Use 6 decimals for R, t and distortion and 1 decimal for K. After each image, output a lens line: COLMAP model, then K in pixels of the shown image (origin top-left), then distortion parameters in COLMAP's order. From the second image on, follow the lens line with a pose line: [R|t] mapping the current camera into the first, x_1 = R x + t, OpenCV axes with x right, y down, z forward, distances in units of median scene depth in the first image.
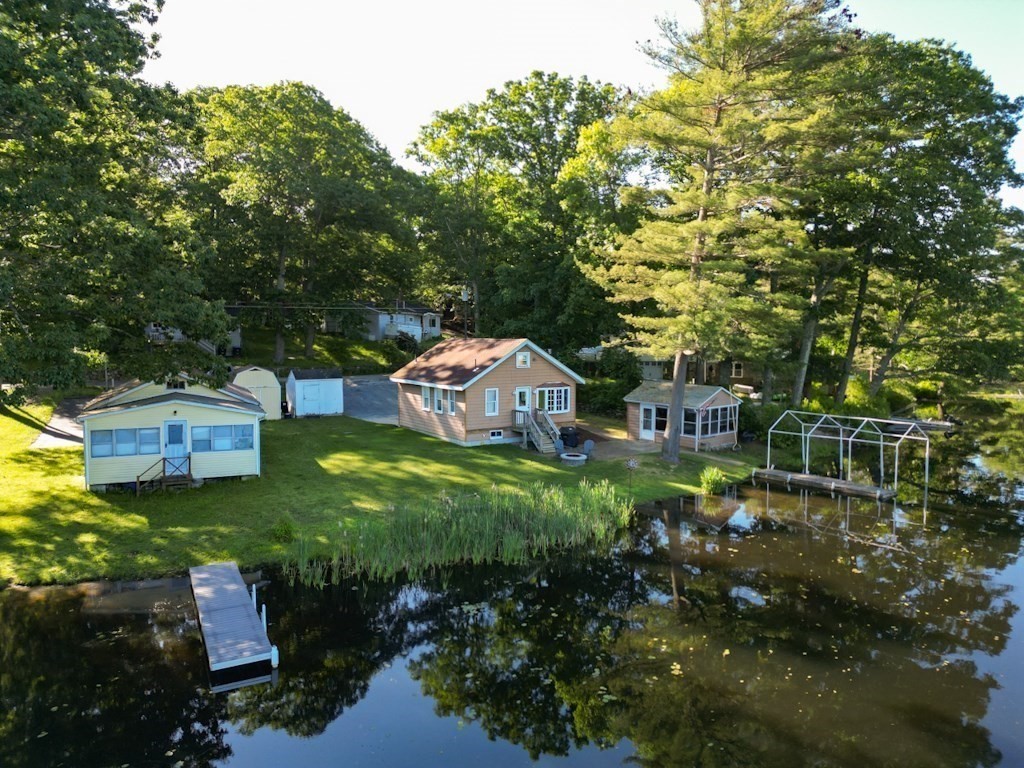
lens RADIAL K [[683.2, 0, 512.0], [0, 683.2, 384.0], [0, 0, 1]] dist [-0.005786, -0.004182]
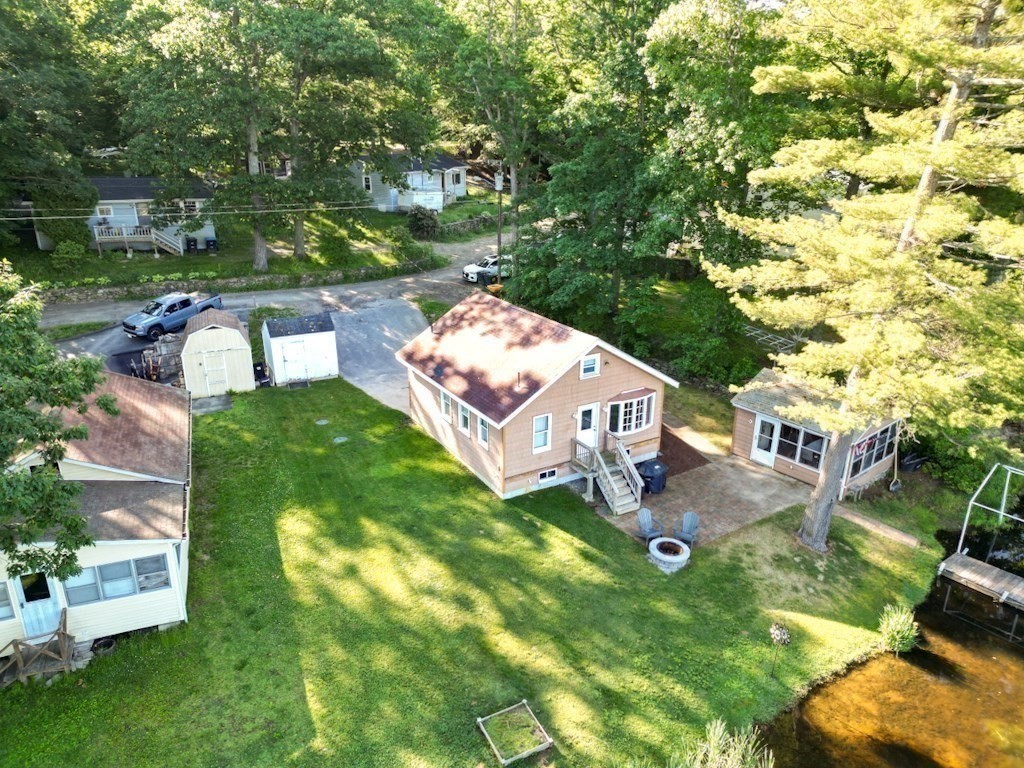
lens RADIAL K [[683.2, 0, 512.0], [0, 683.2, 384.0], [0, 0, 1]] dist [-0.005786, -0.004182]
pose [[0.999073, 0.012214, -0.041272, -0.030602], [-0.000143, 0.959828, 0.280589, -0.197875], [0.043042, -0.280323, 0.958940, 0.352071]]
